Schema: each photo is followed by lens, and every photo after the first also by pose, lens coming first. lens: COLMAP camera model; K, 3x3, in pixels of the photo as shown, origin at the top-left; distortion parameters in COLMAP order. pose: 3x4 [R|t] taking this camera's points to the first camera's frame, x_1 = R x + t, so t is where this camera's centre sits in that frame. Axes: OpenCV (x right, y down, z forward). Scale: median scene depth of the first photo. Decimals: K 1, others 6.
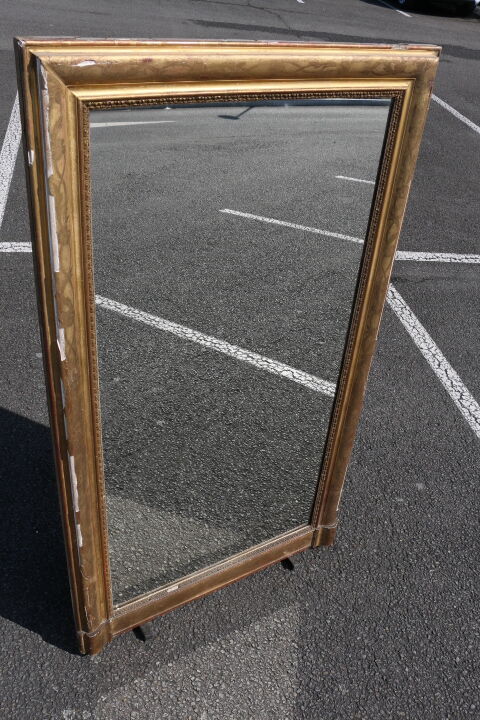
lens RADIAL K [[630.0, 0, 240.0], [0, 630.0, 360.0], [0, 0, 1]] dist [-0.115654, 0.088938]
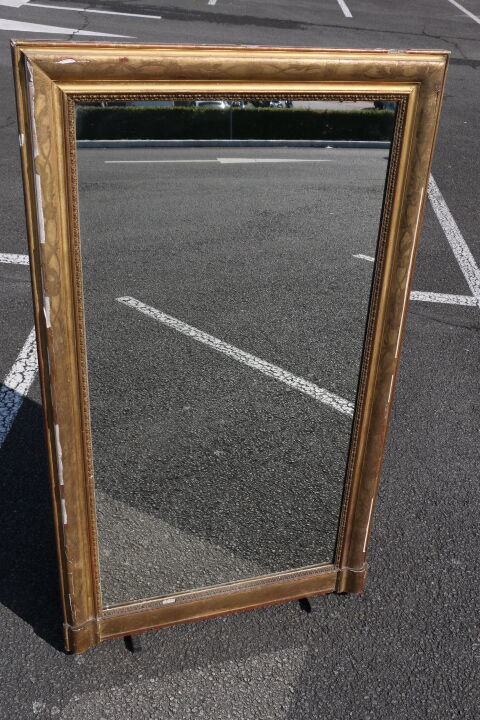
lens RADIAL K [[731.8, 0, 249.0], [0, 731.8, 360.5], [0, 0, 1]] dist [-0.031568, 0.016324]
pose [[0.971221, 0.082601, -0.223399, 0.258871], [-0.106152, 0.989750, -0.095538, 0.105357], [0.213218, 0.116503, 0.970034, -0.123906]]
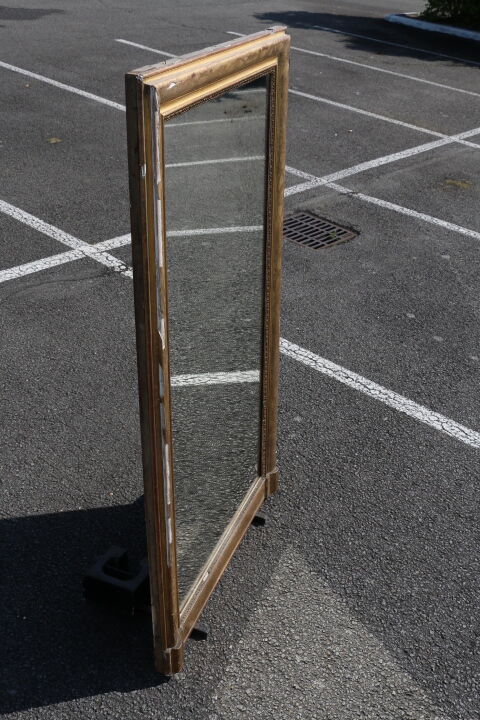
lens RADIAL K [[799.4, 0, 240.0], [0, 799.4, 360.0], [0, 0, 1]] dist [-0.016096, 0.006784]
pose [[0.785124, -0.351637, 0.509834, -0.664961], [0.377645, 0.924261, 0.055912, -0.006685], [-0.490881, 0.148638, 0.858454, -0.206555]]
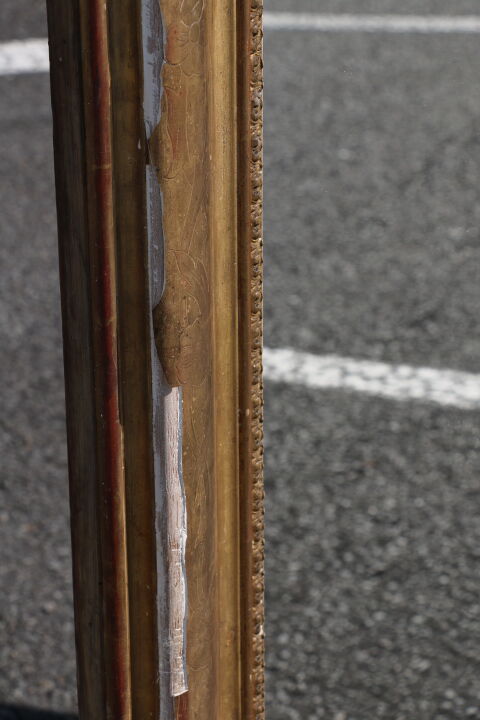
lens RADIAL K [[2061.8, 0, 240.0], [0, 2061.8, 360.0], [0, 0, 1]] dist [0.101189, 0.580620]
pose [[0.984078, -0.142993, 0.105562, -0.262182], [0.155703, 0.979987, -0.124026, 0.193249], [-0.085714, 0.138488, 0.986648, 0.227183]]
